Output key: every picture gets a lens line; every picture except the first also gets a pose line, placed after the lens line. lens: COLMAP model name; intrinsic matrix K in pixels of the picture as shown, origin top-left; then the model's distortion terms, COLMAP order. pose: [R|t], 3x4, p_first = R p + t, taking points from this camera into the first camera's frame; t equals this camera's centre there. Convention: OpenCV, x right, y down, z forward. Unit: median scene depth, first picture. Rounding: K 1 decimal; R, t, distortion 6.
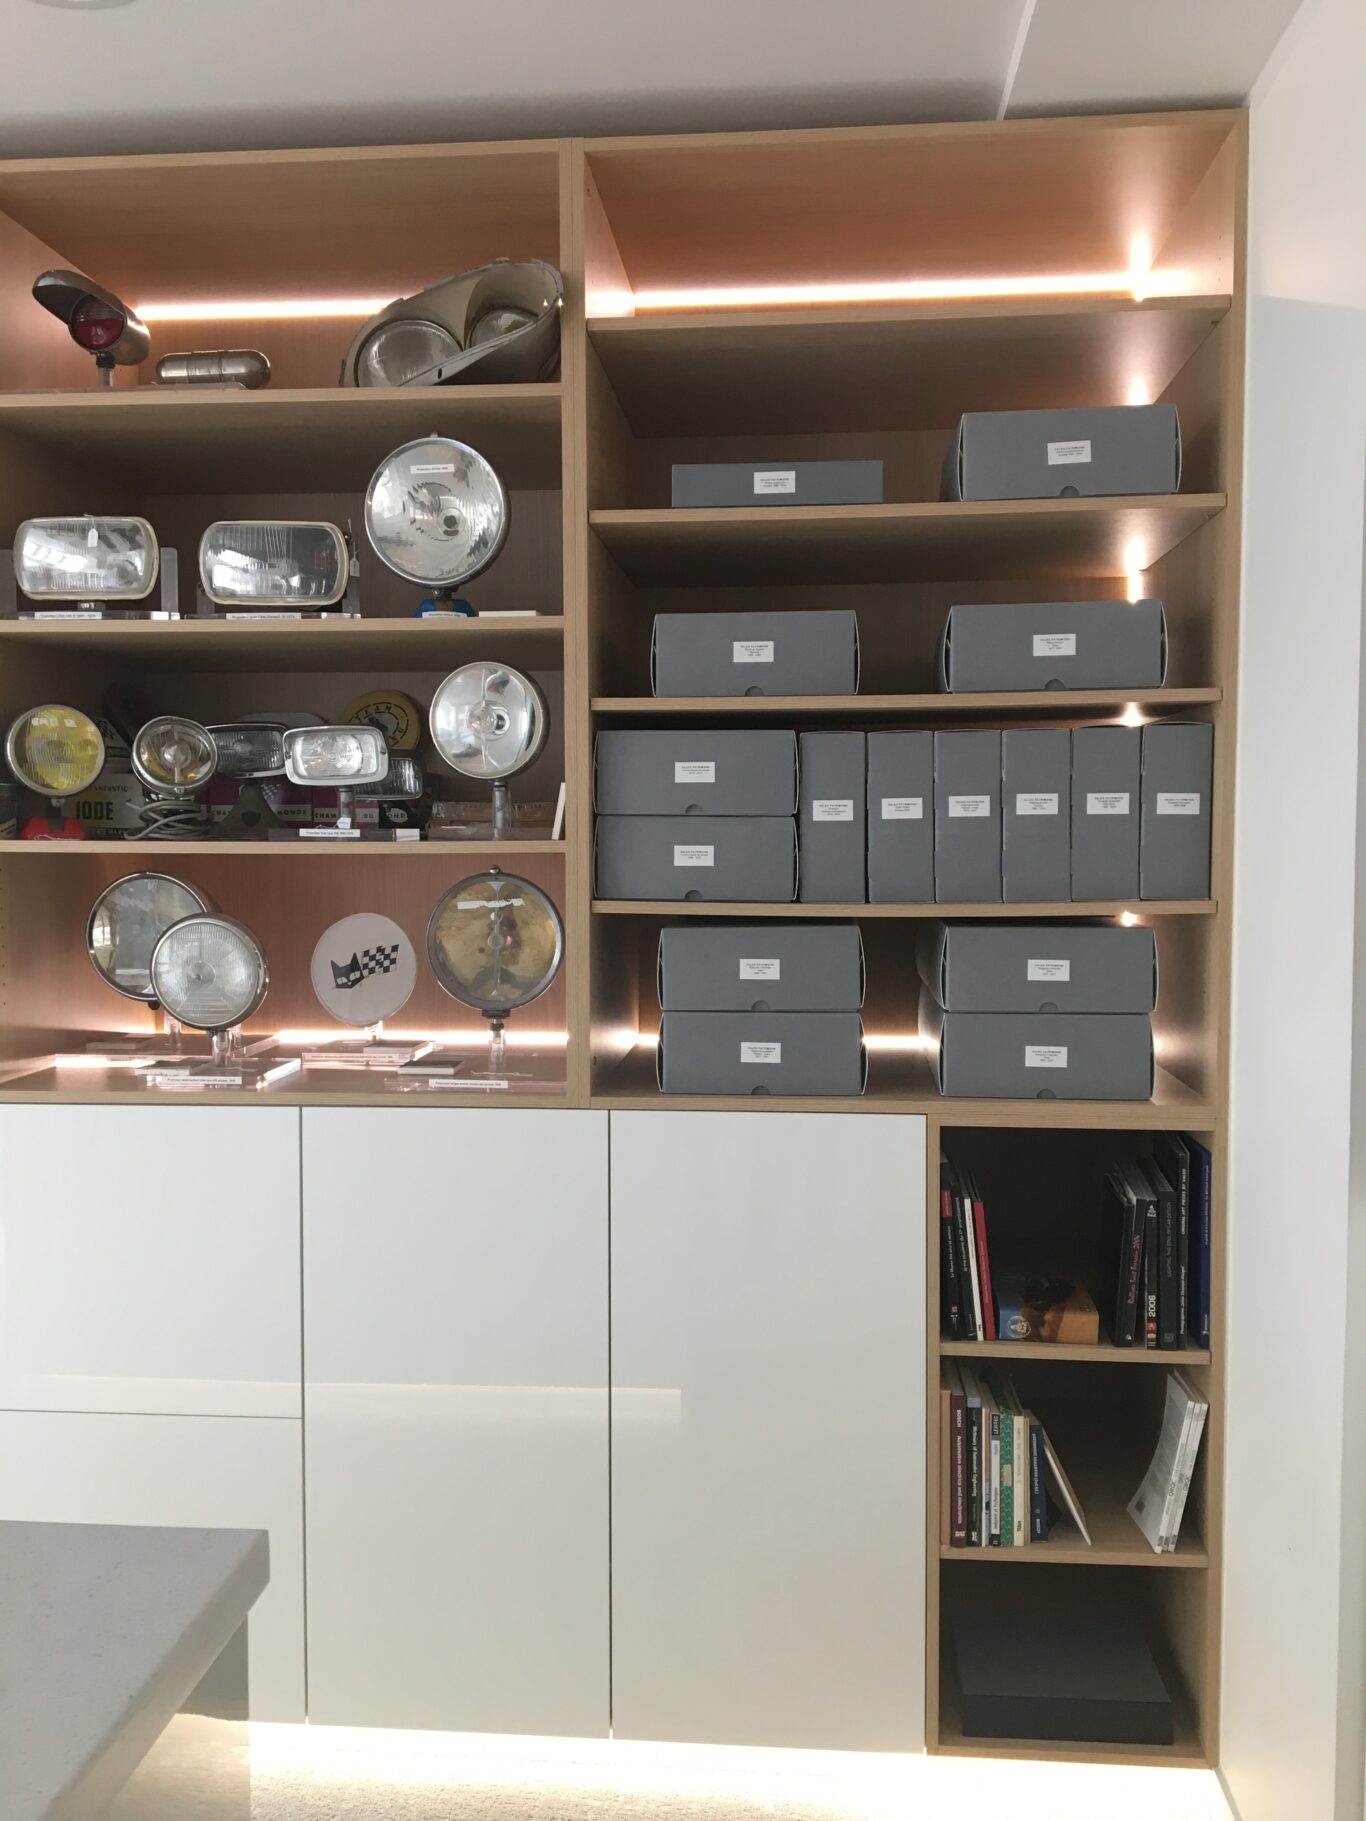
lens RADIAL K [[1555.3, 0, 683.0], [0, 1555.3, 910.5], [0, 0, 1]] dist [0.092553, 0.000814]
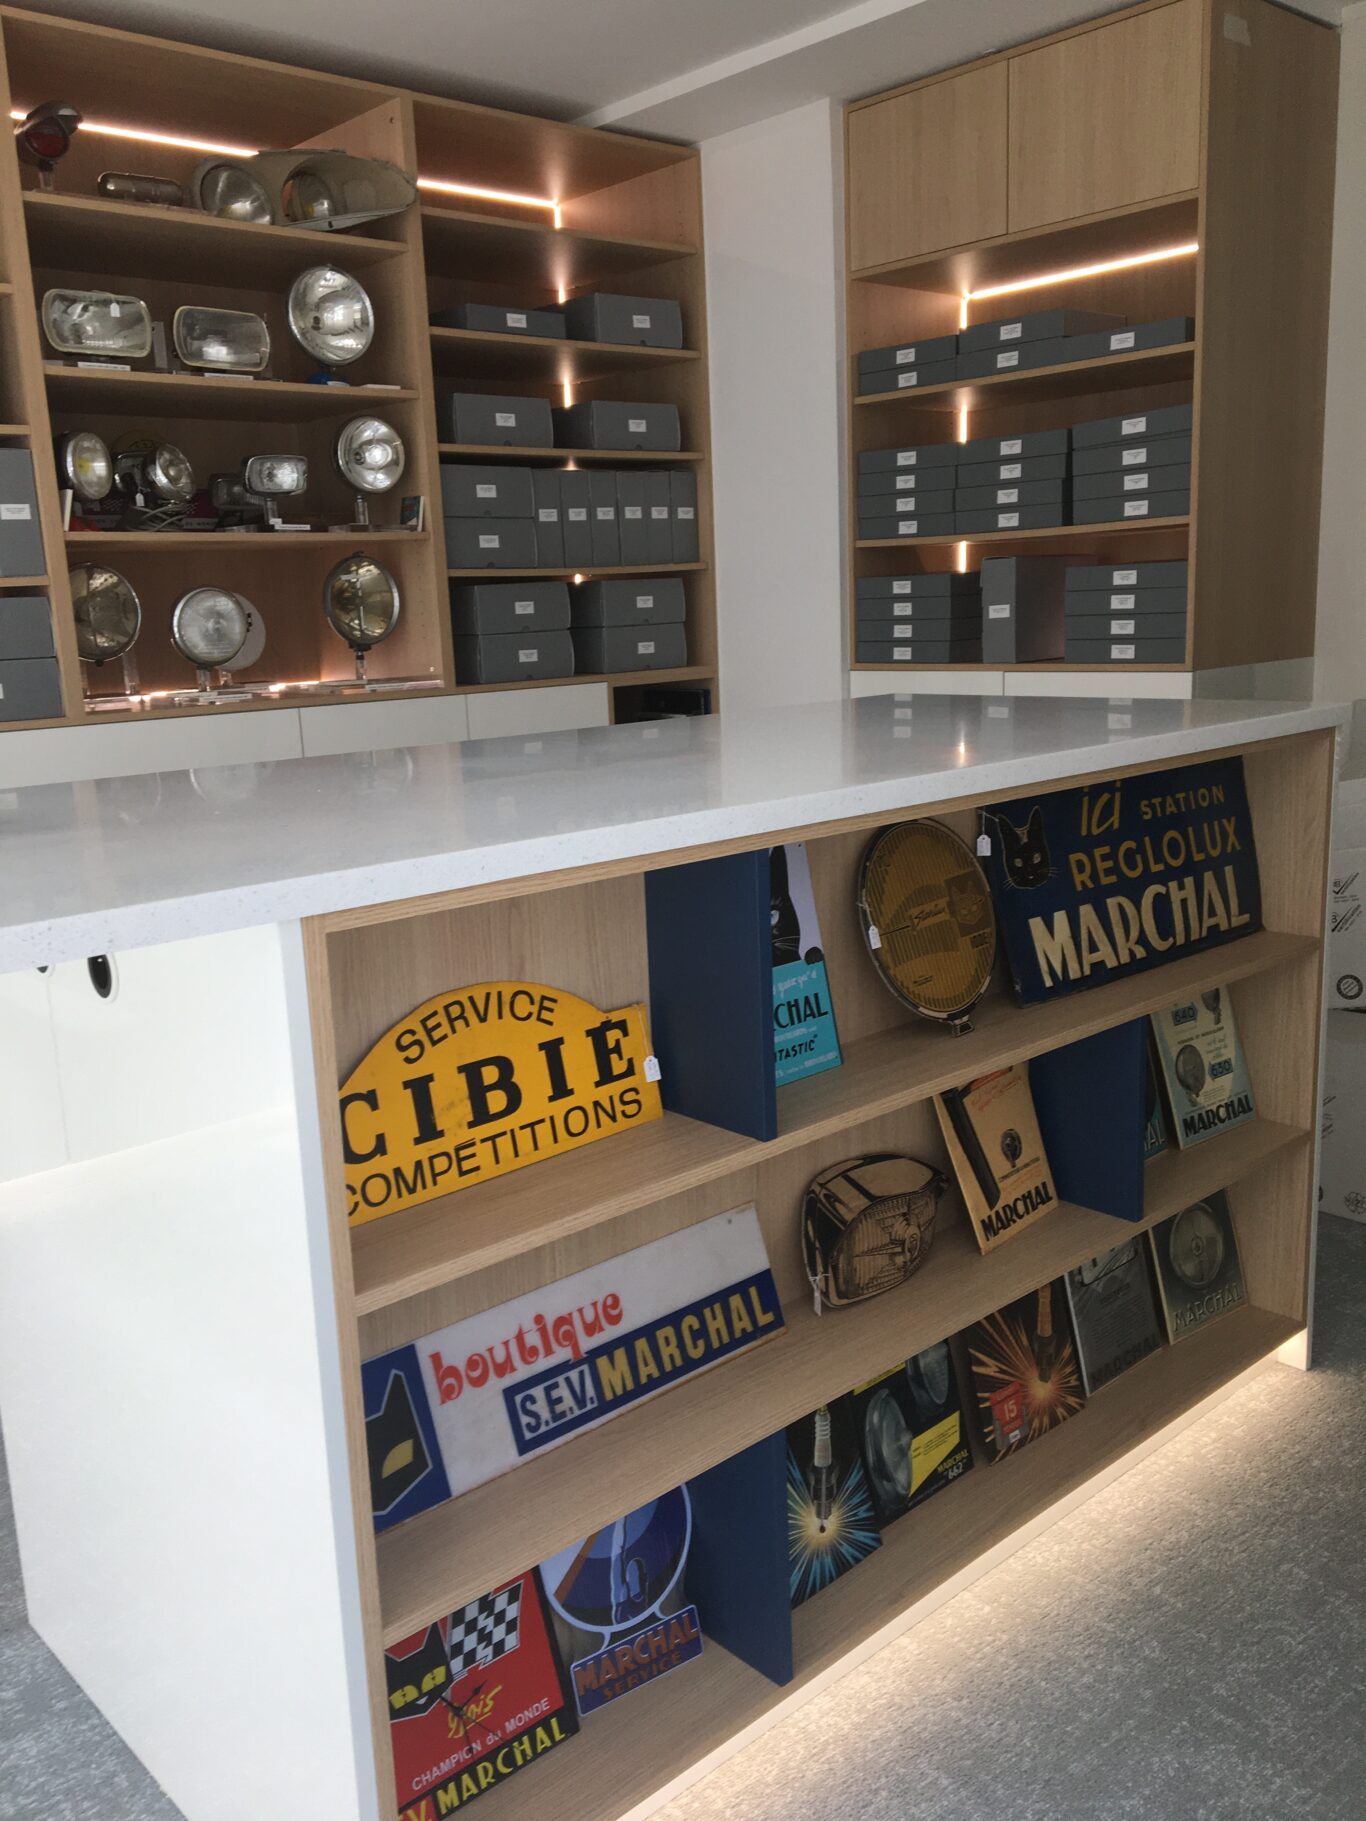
lens RADIAL K [[1547.4, 0, 683.0], [0, 1547.4, 910.5], [0, 0, 1]] dist [0.104217, -0.163973]
pose [[0.675831, -0.172168, 0.716667, -1.152988], [0.083364, 0.983951, 0.157765, 0.112497], [-0.732327, -0.046878, 0.679337, -0.347968]]
